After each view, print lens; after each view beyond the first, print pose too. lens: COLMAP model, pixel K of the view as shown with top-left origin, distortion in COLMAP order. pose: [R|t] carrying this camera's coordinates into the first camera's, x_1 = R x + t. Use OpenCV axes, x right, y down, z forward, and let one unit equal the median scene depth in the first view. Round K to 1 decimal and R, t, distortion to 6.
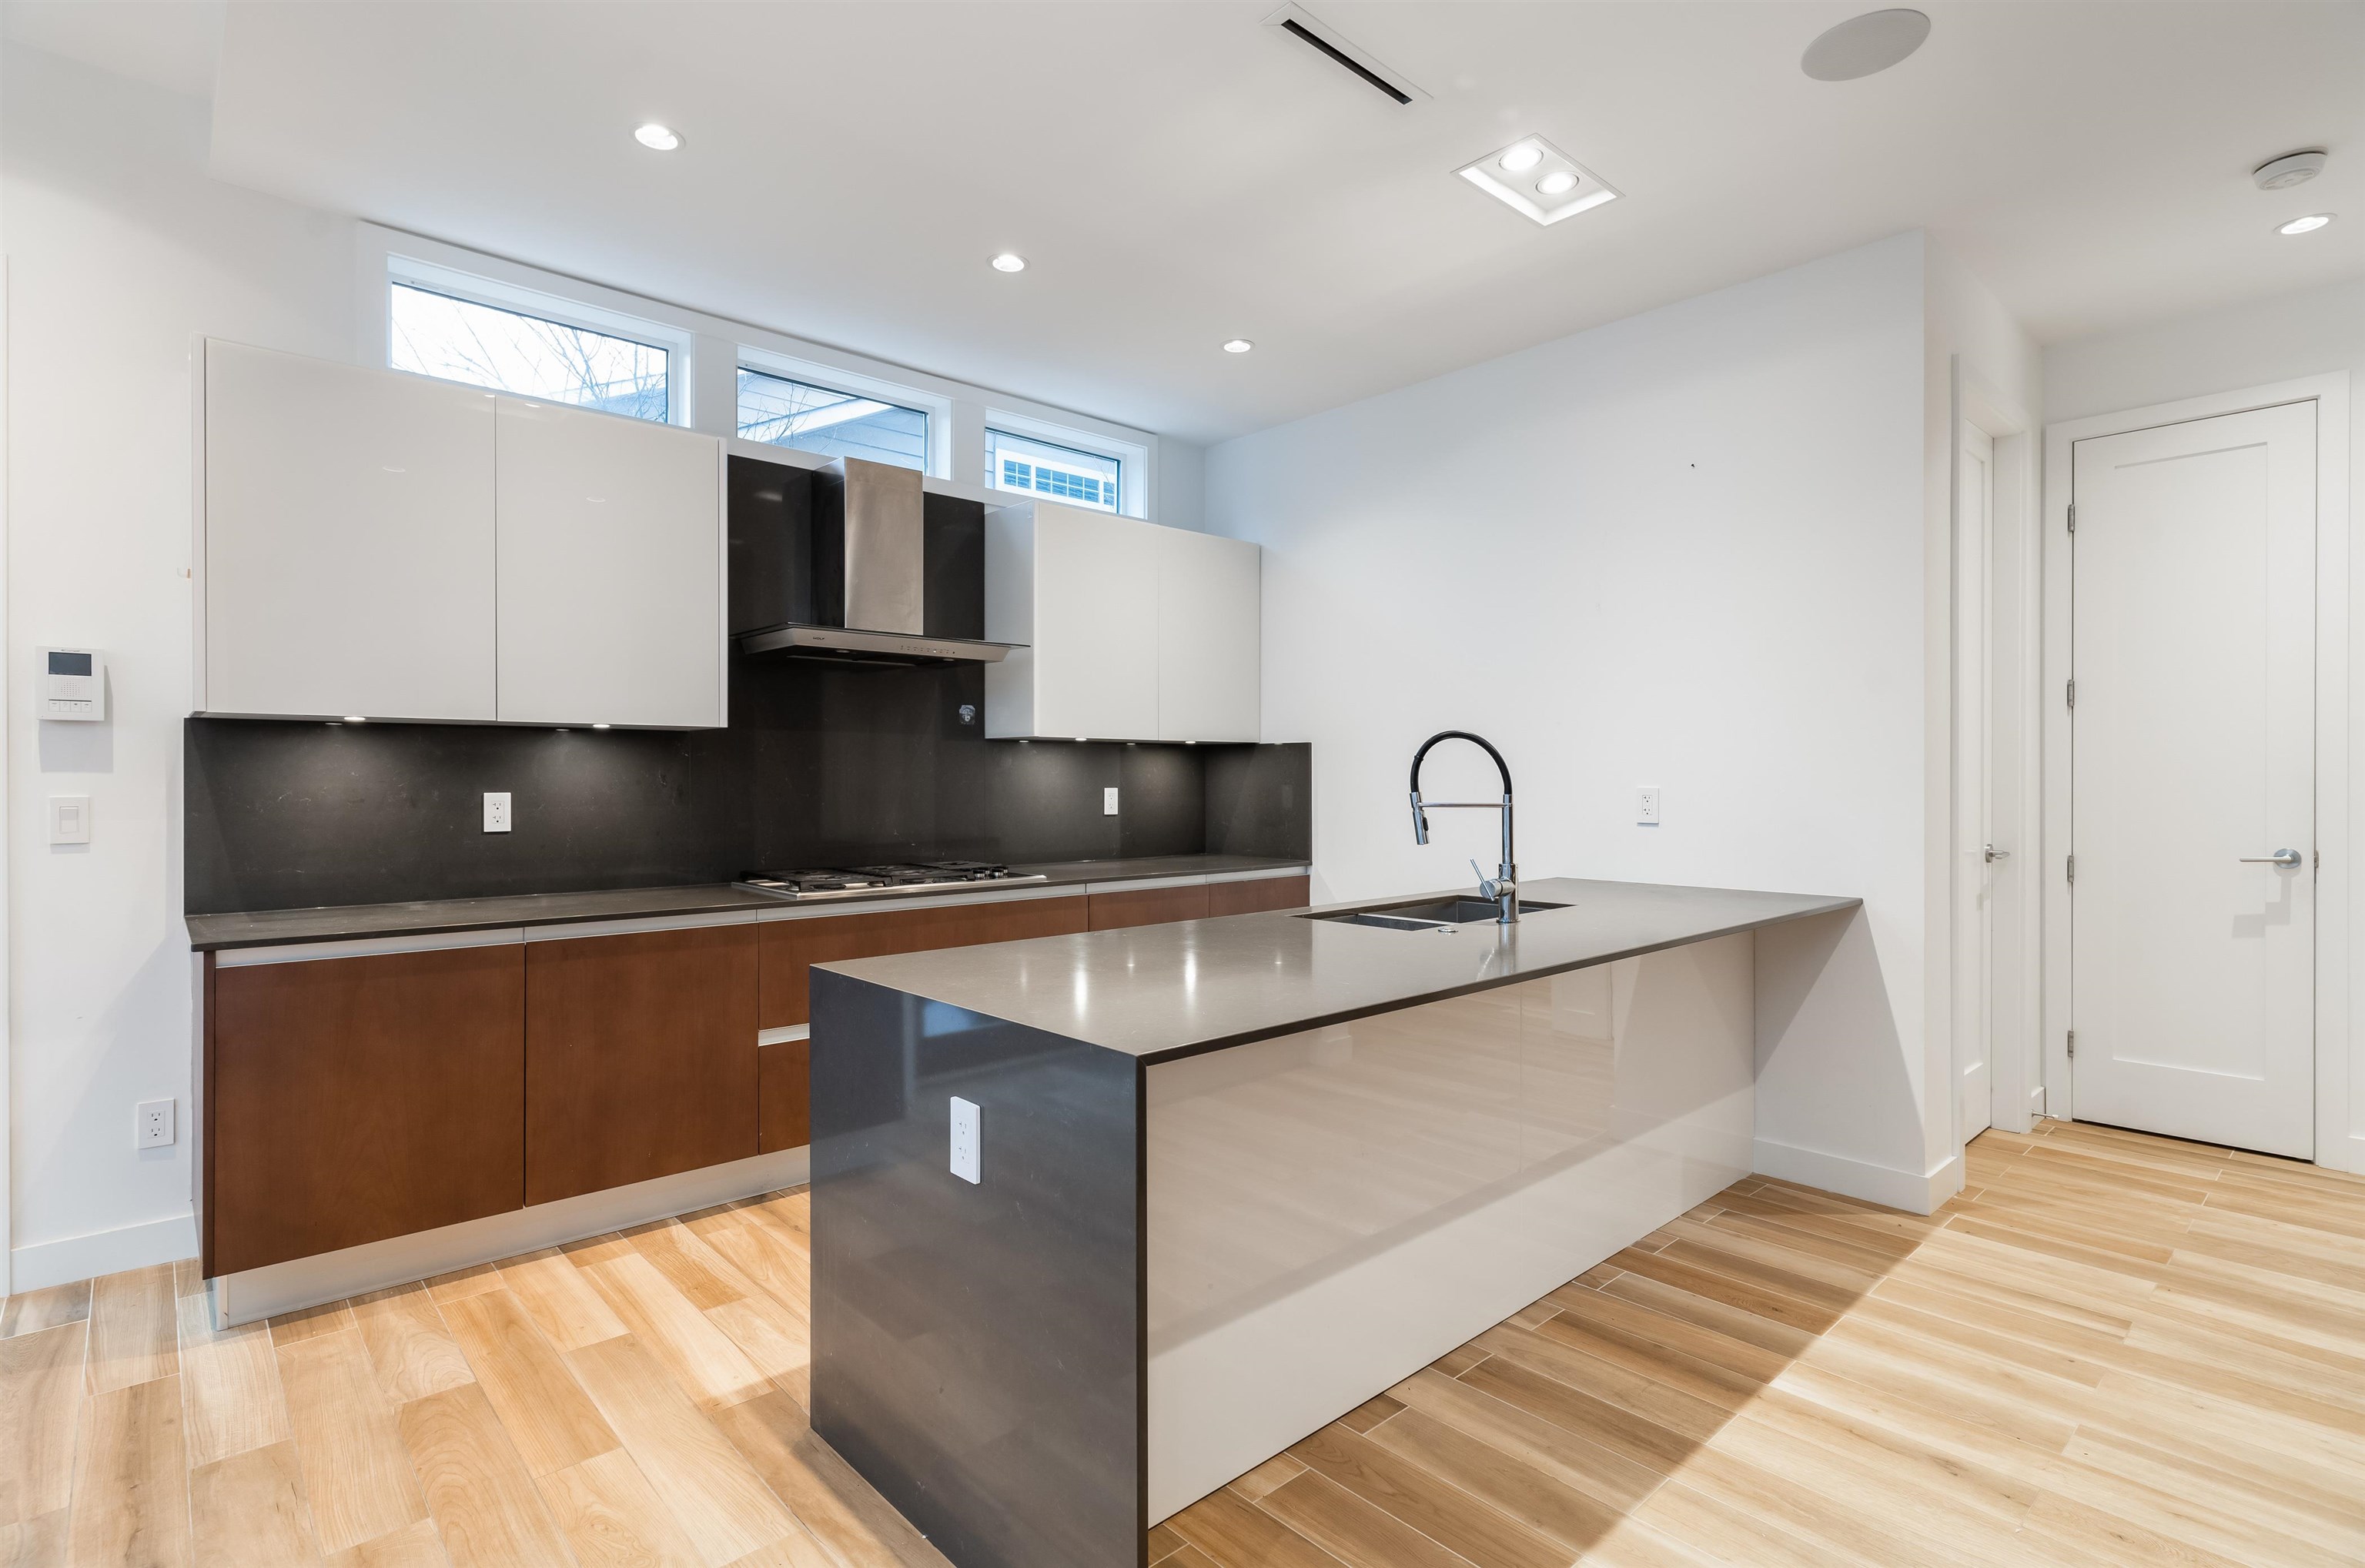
lens RADIAL K [[1130.5, 0, 1249.6], [0, 1130.5, 785.2], [0, 0, 1]] dist [0.002492, -0.000090]
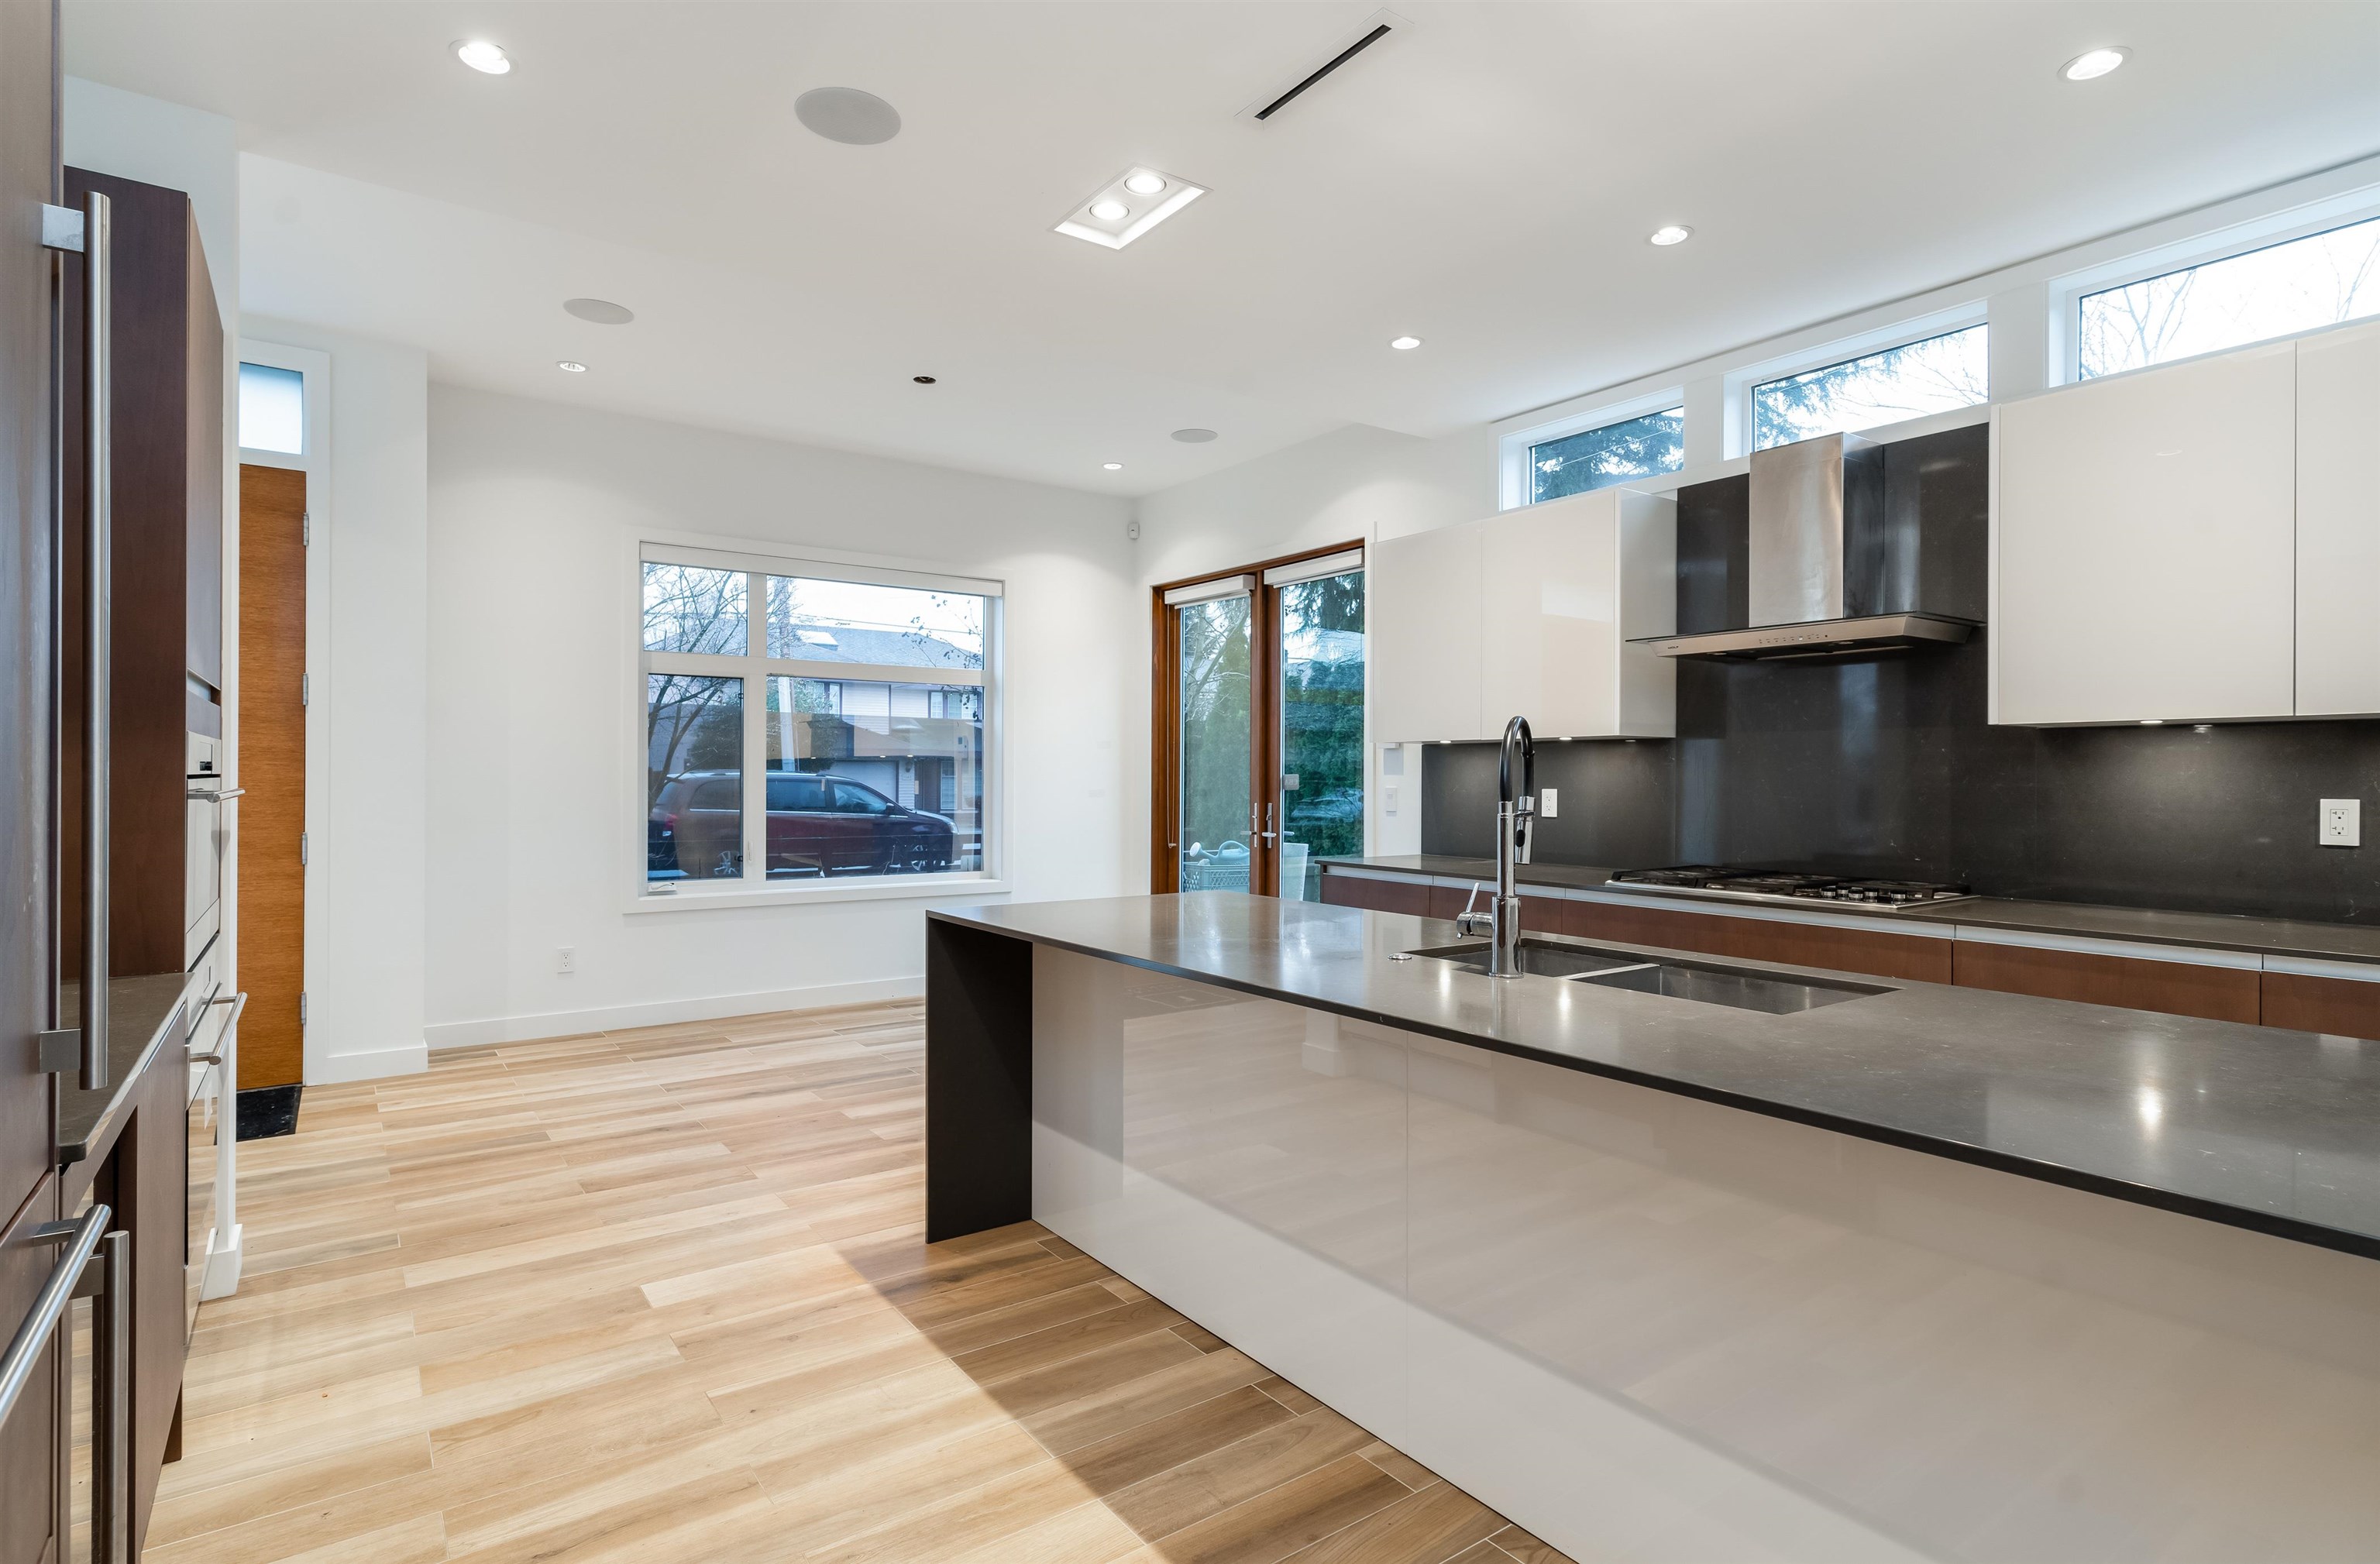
lens RADIAL K [[1137.7, 0, 1137.0], [0, 1137.7, 782.0], [0, 0, 1]] dist [0.002492, -0.000090]
pose [[-0.147126, 0.005003, -0.989105, 1.149787], [-0.010495, 0.999923, 0.006619, -0.008314], [0.989062, 0.011354, -0.147062, 1.016023]]
